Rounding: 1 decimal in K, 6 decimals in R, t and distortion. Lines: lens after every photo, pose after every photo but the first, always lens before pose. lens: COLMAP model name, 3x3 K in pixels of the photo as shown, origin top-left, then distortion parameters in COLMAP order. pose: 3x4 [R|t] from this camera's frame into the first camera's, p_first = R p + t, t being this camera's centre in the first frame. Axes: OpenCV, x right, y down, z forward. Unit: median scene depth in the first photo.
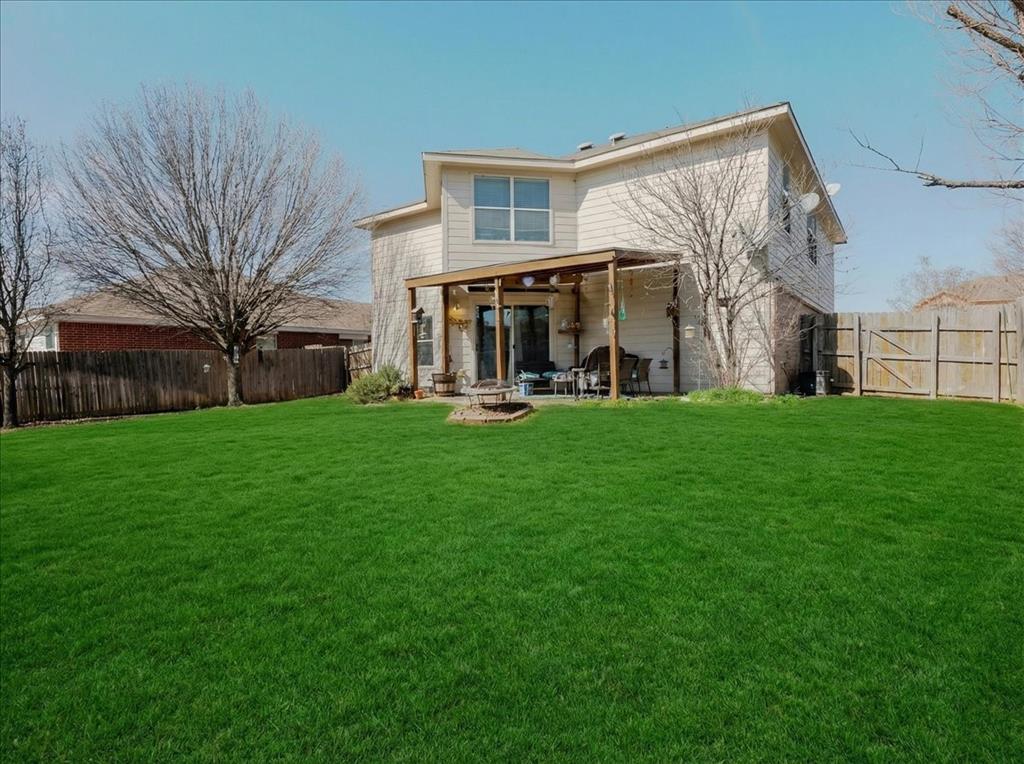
lens RADIAL K [[537.9, 0, 512.0], [0, 537.9, 382.0], [0, 0, 1]] dist [0.048611, 0.000487]
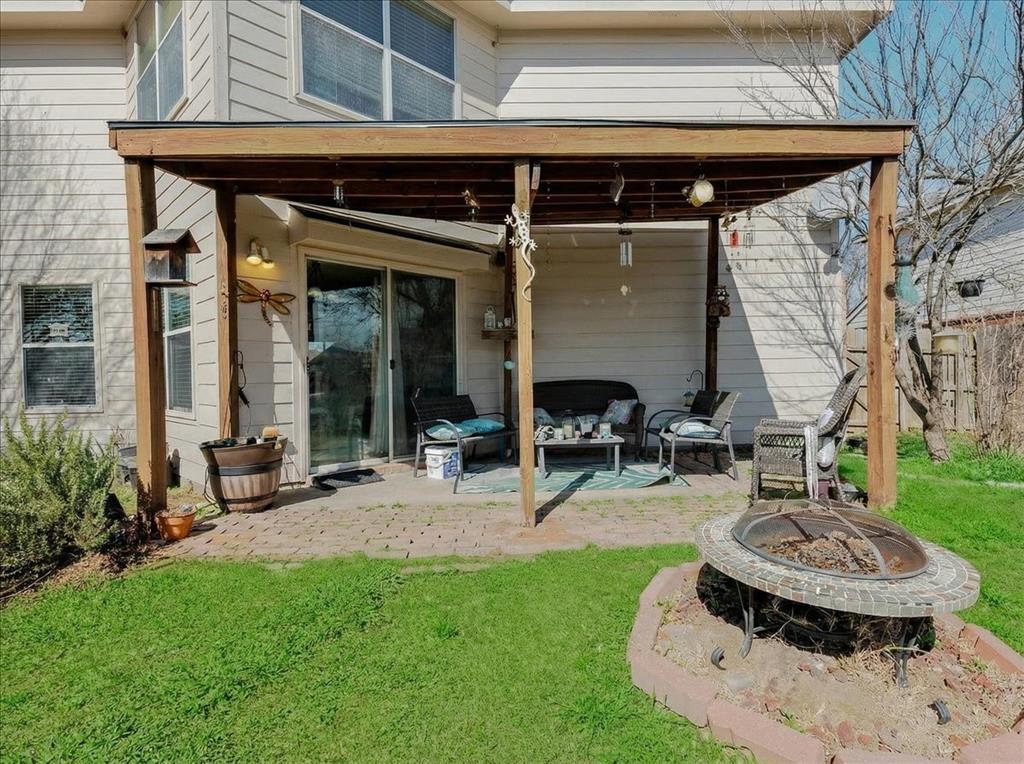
lens RADIAL K [[537.9, 0, 512.0], [0, 537.9, 382.0], [0, 0, 1]] dist [0.048611, 0.000487]
pose [[0.803163, -0.006714, 0.595722, -0.188243], [0.018448, 0.999737, -0.013604, -0.043221], [-0.595474, 0.021916, 0.803076, 0.595443]]
